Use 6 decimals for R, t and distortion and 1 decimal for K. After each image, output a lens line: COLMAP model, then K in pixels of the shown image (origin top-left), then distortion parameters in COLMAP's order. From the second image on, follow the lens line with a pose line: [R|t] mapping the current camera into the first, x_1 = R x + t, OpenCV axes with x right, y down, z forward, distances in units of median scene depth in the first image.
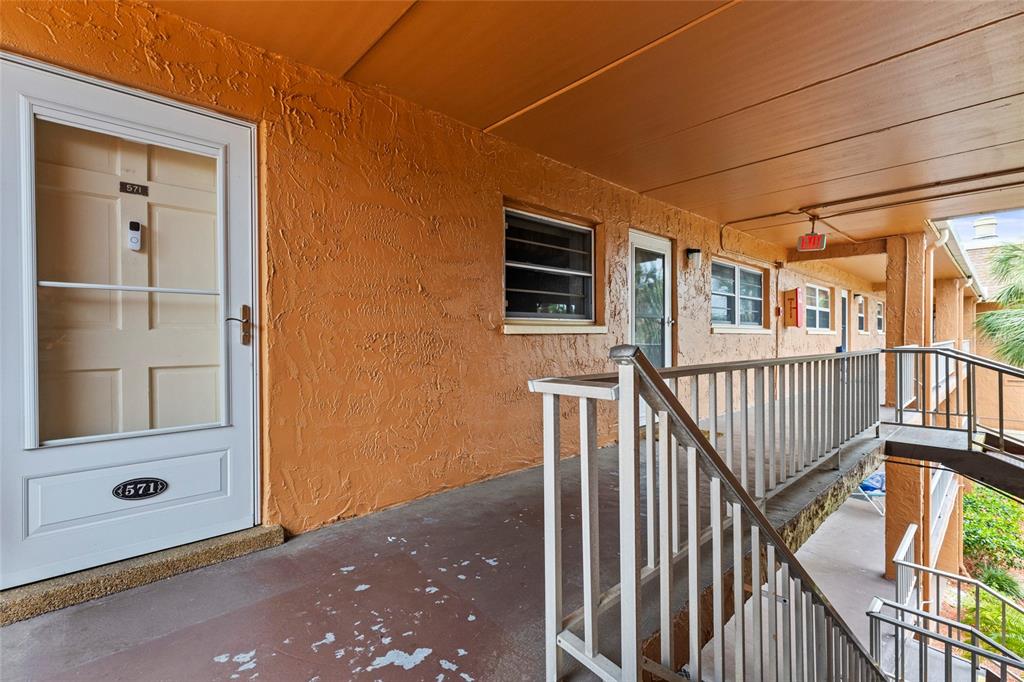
lens RADIAL K [[466.6, 0, 512.3], [0, 466.6, 341.8], [0, 0, 1]] dist [0.001662, 0.000711]
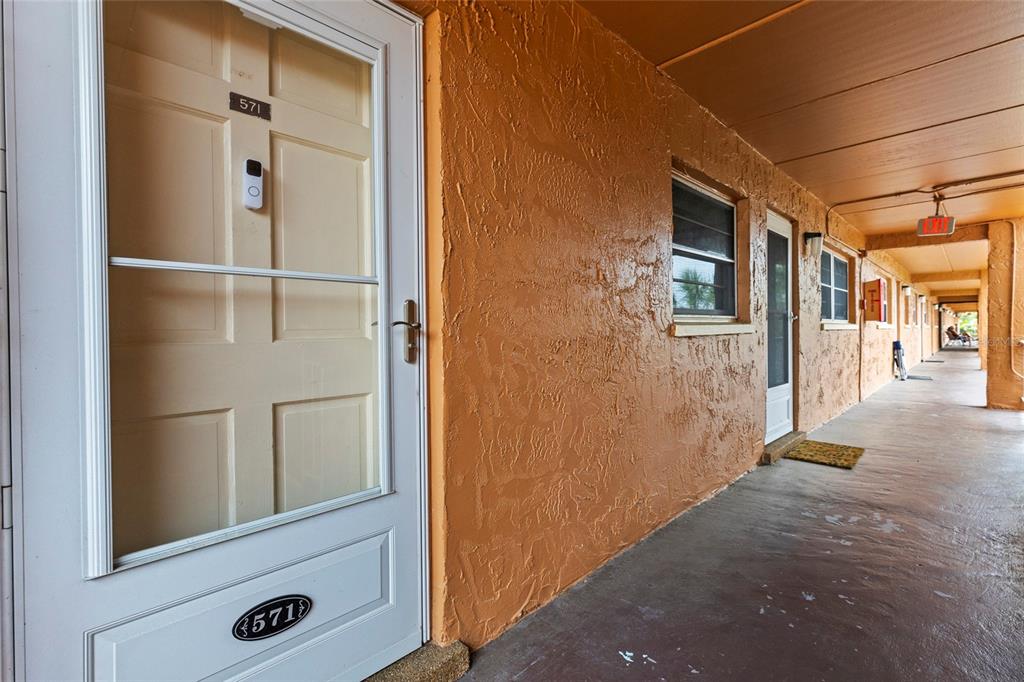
lens RADIAL K [[466.6, 0, 511.9], [0, 466.6, 334.1], [0, 0, 1]] dist [0.001662, 0.000711]
pose [[0.999437, -0.004275, 0.033289, -0.431379], [0.004262, 0.999991, 0.000434, -0.030590], [-0.033291, -0.000291, 0.999446, 0.341120]]
